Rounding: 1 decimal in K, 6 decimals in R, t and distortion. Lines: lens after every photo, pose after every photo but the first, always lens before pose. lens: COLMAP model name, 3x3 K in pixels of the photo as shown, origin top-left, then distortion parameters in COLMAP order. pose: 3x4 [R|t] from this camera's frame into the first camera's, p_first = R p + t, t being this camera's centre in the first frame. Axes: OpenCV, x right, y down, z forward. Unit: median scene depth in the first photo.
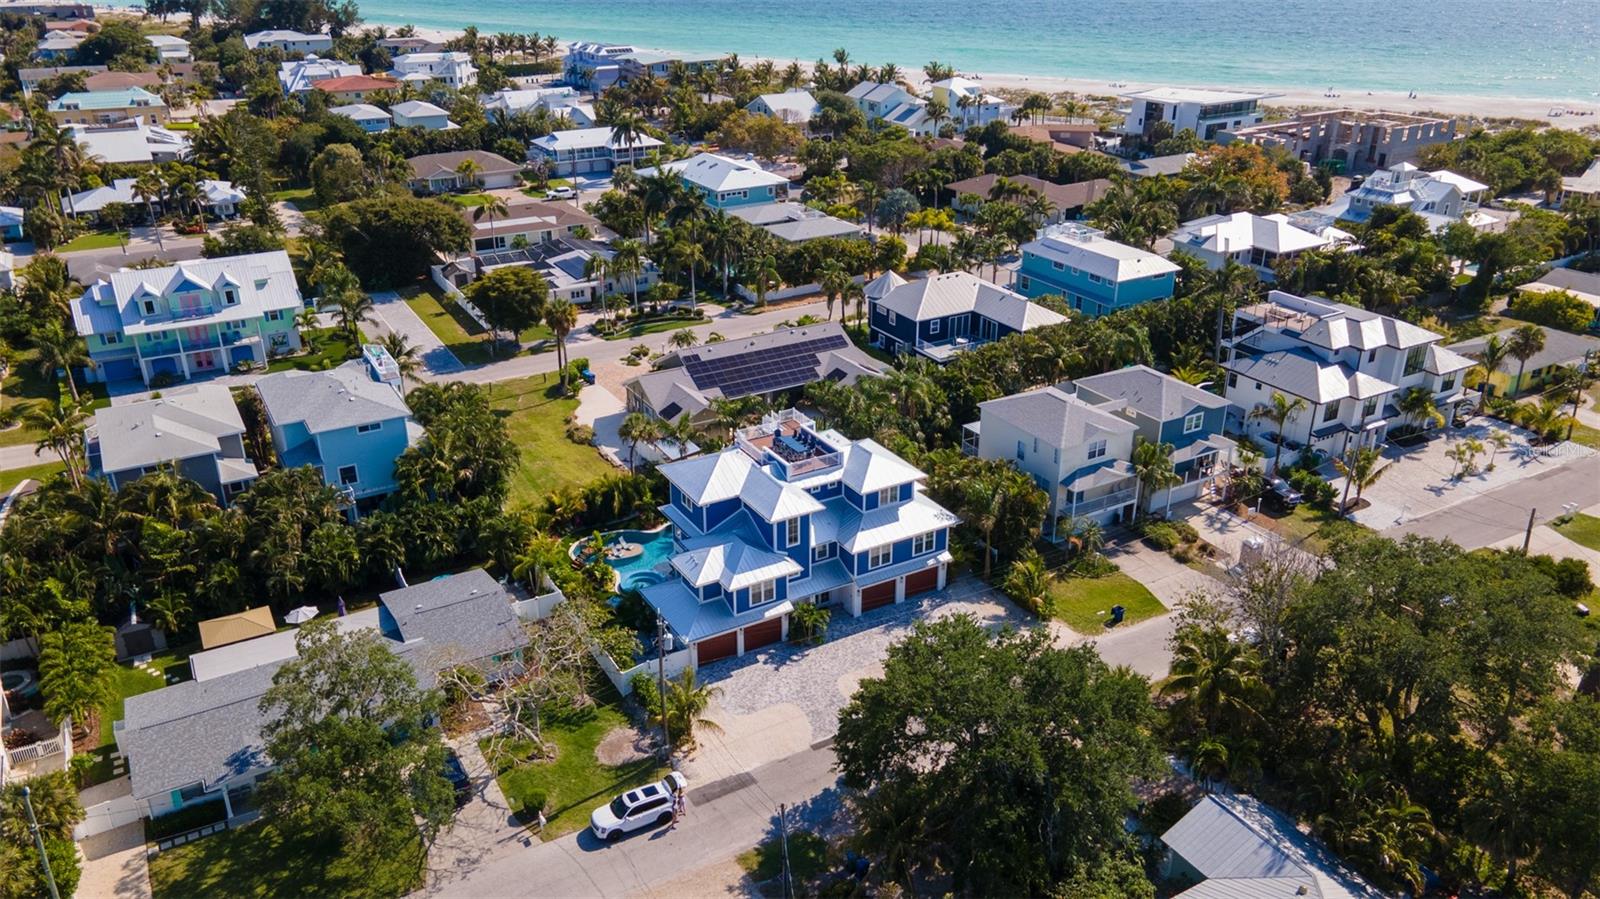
lens RADIAL K [[1193.0, 0, 800.0], [0, 1193.0, 449.5], [0, 0, 1]] dist [0.022257, 0.043244]
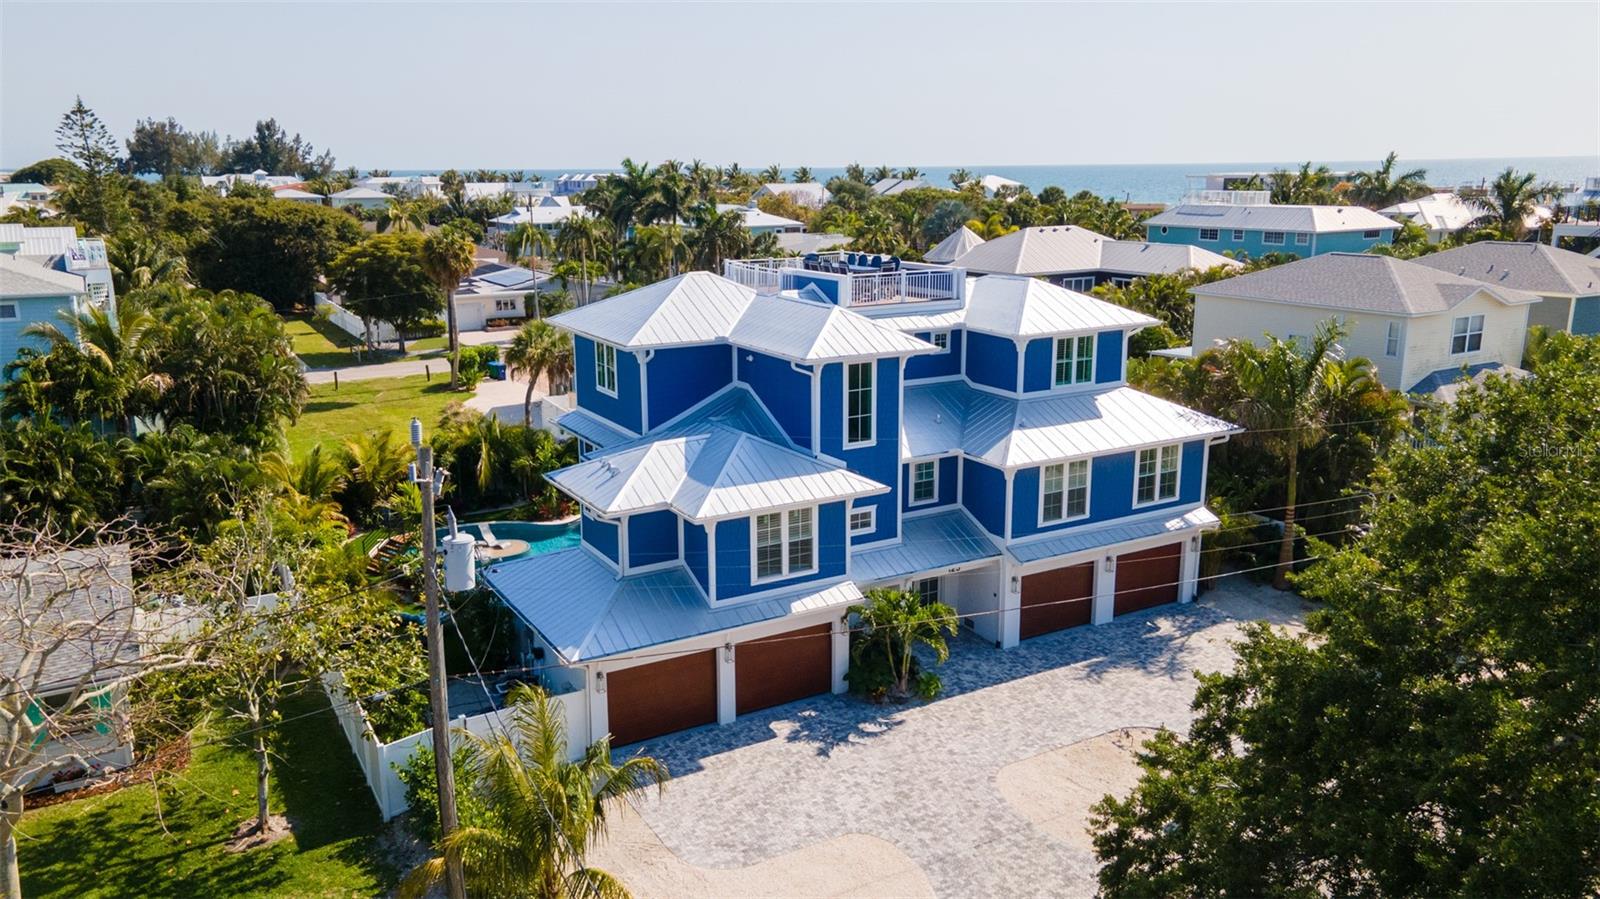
lens RADIAL K [[1193.0, 0, 800.0], [0, 1193.0, 449.5], [0, 0, 1]] dist [0.022257, 0.043244]
pose [[0.999999, -0.001341, 0.000554, -0.018233], [0.001421, 0.981859, -0.189606, 0.109946], [-0.000290, 0.189606, 0.981860, 0.421435]]
